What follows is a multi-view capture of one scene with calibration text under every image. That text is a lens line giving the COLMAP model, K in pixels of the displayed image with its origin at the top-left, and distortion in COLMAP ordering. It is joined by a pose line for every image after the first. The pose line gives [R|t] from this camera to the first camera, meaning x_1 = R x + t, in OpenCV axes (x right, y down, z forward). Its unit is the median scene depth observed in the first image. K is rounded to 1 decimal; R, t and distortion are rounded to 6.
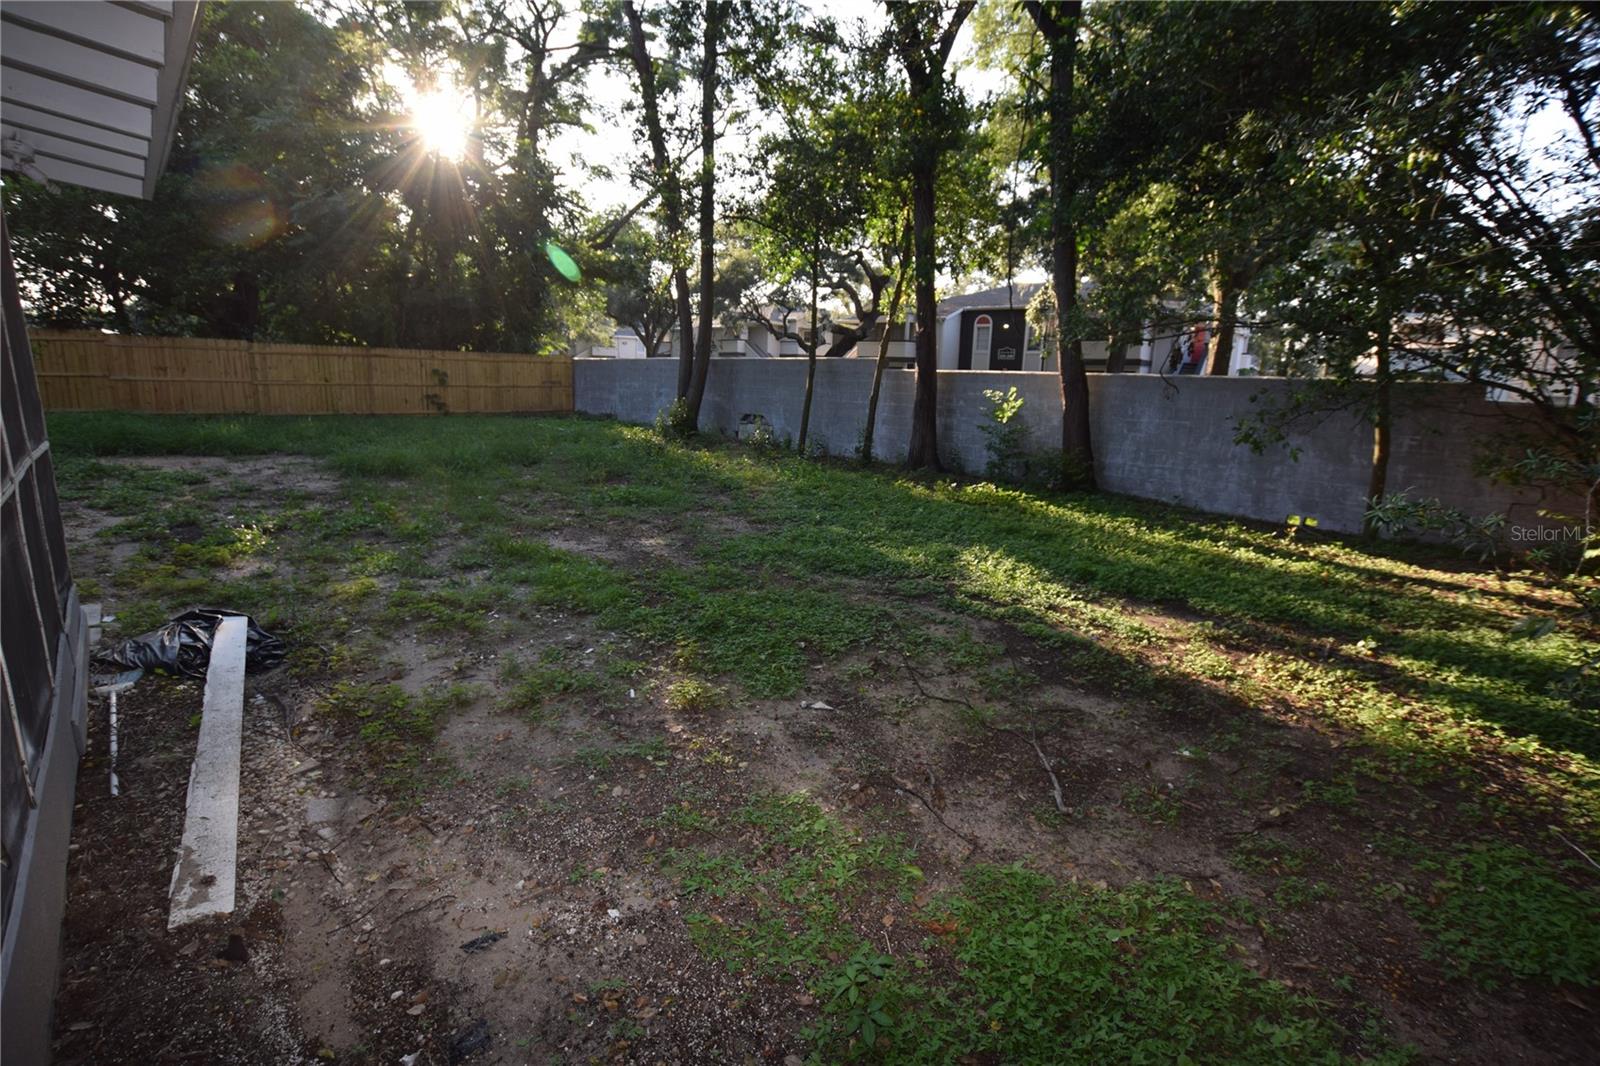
lens RADIAL K [[705.0, 0, 793.0], [0, 705.0, 522.9], [0, 0, 1]] dist [-0.034407, 0.005495]
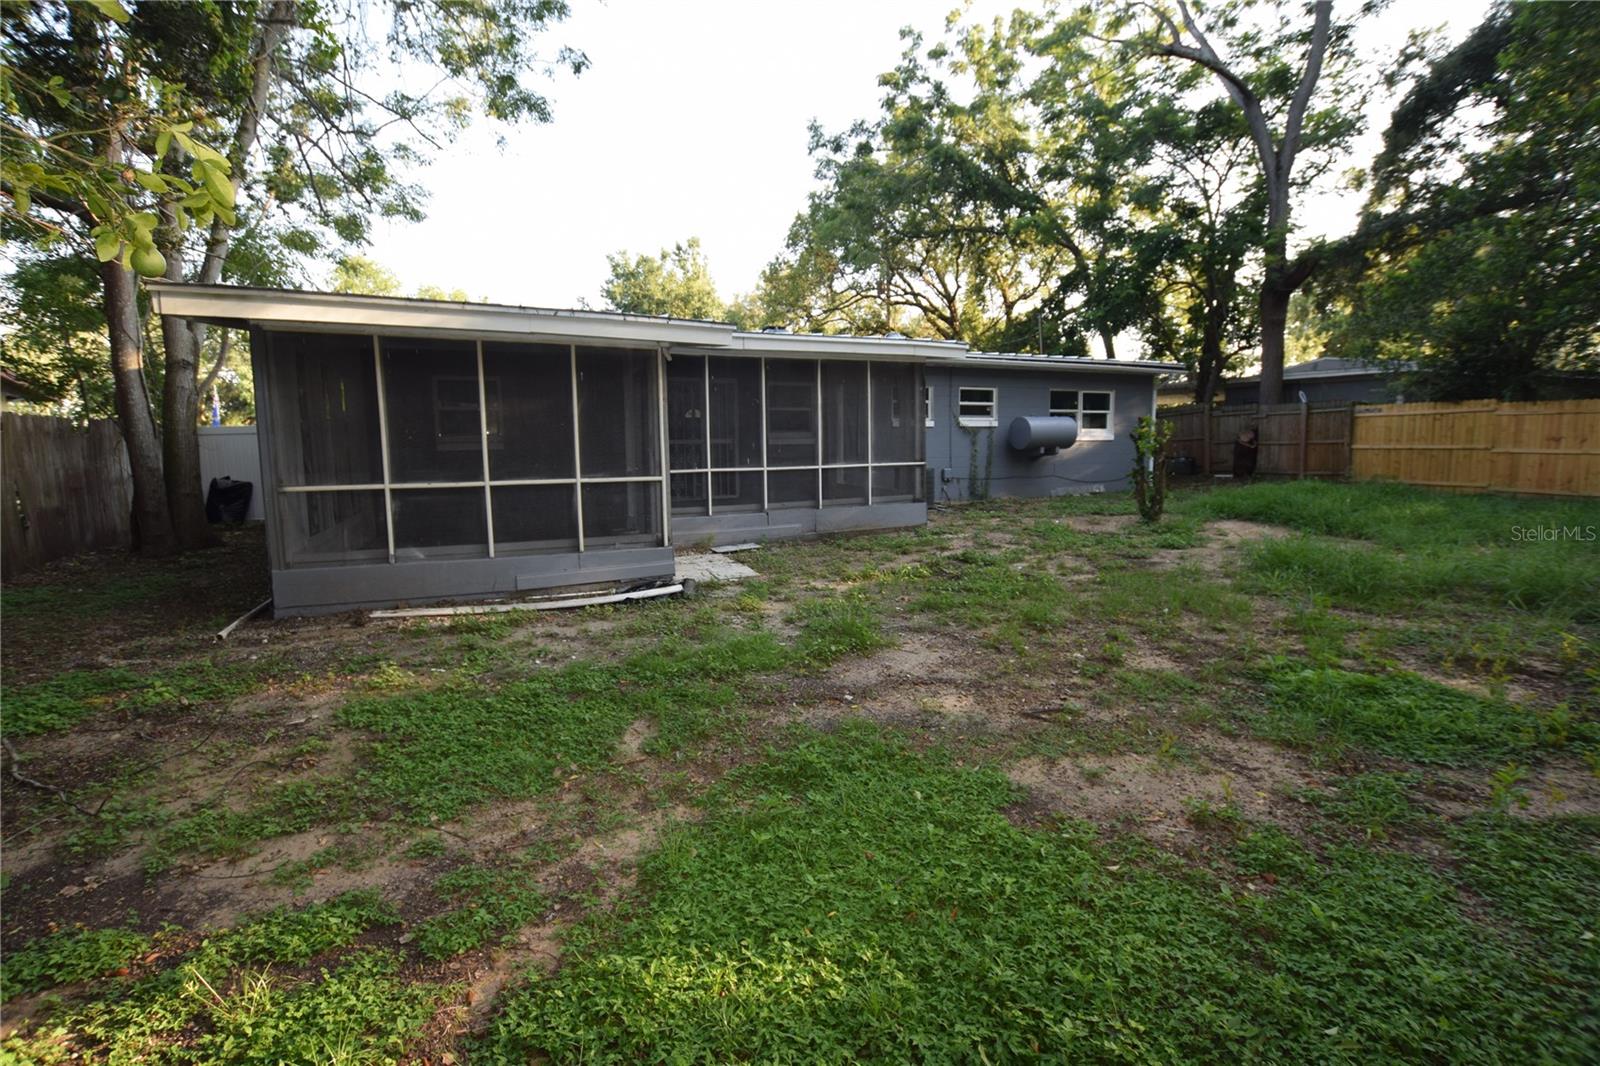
lens RADIAL K [[705.0, 0, 793.0], [0, 705.0, 522.9], [0, 0, 1]] dist [-0.034407, 0.005495]
pose [[-0.351584, 0.080707, -0.932671, 0.135190], [-0.183474, 0.971015, 0.153188, -0.065576], [0.918001, 0.224980, -0.326586, 0.351947]]
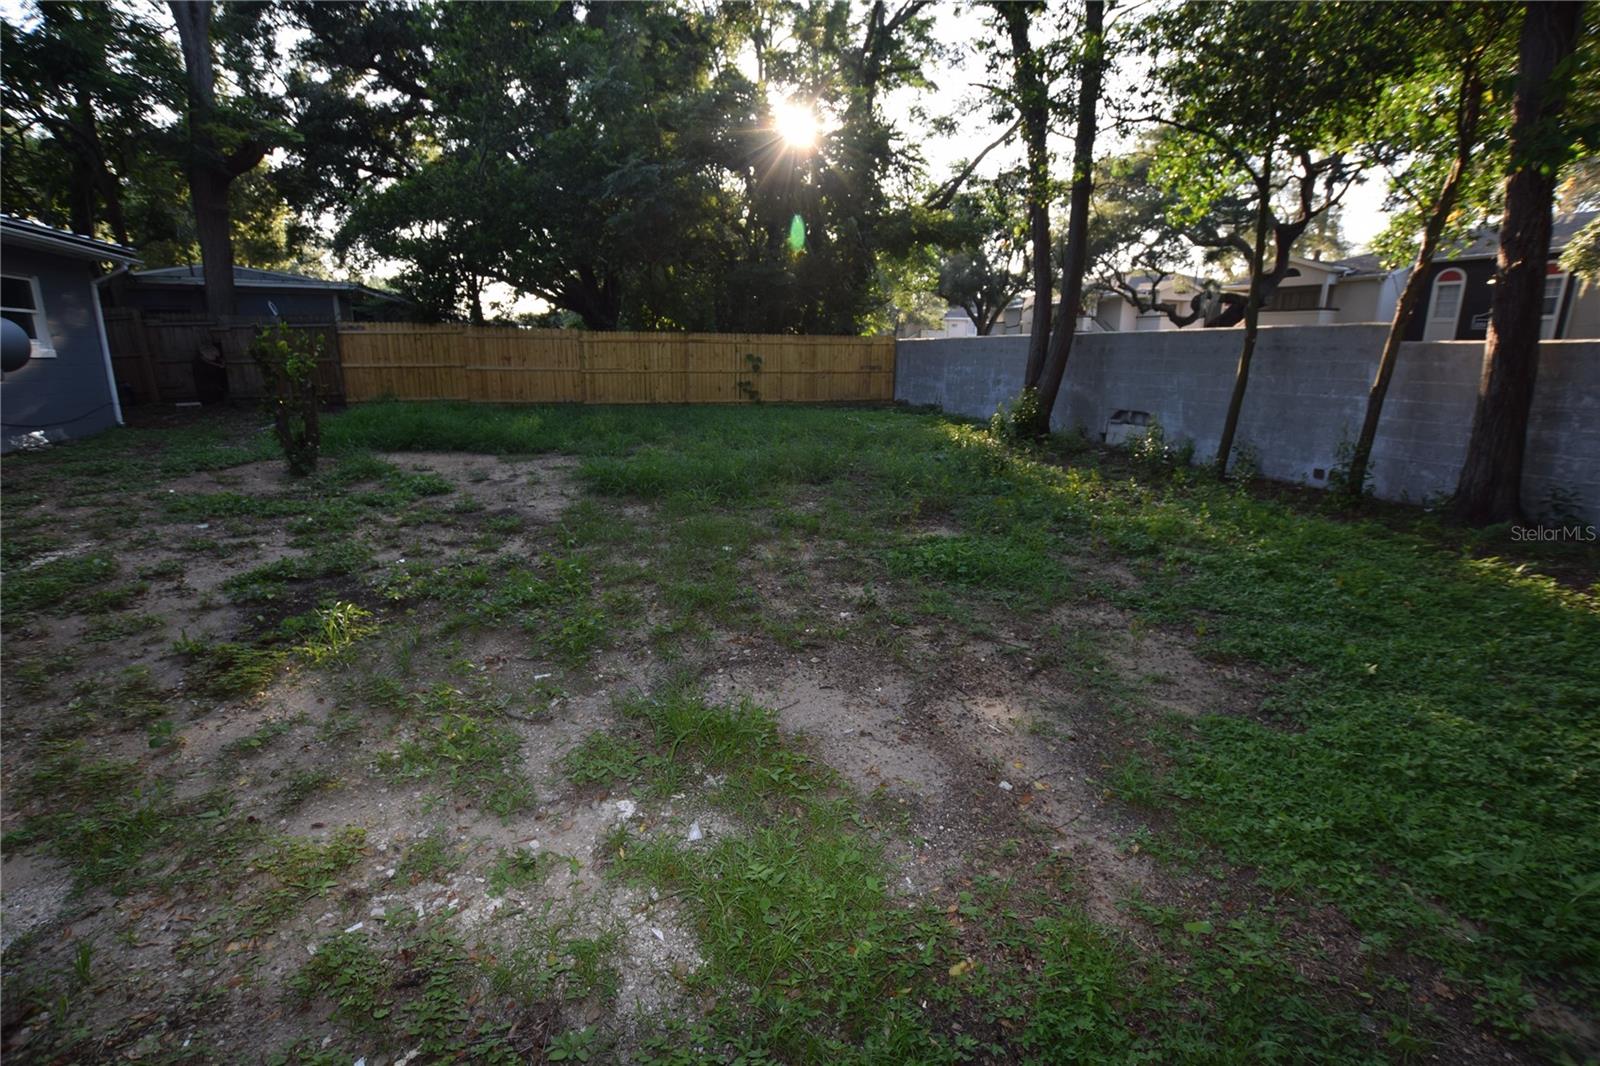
lens RADIAL K [[705.0, 0, 793.0], [0, 705.0, 522.9], [0, 0, 1]] dist [-0.034407, 0.005495]
pose [[0.901593, 0.079028, -0.425306, -0.046463], [-0.069542, 0.996862, 0.037812, -0.036351], [0.426960, -0.004515, 0.904259, 0.177524]]
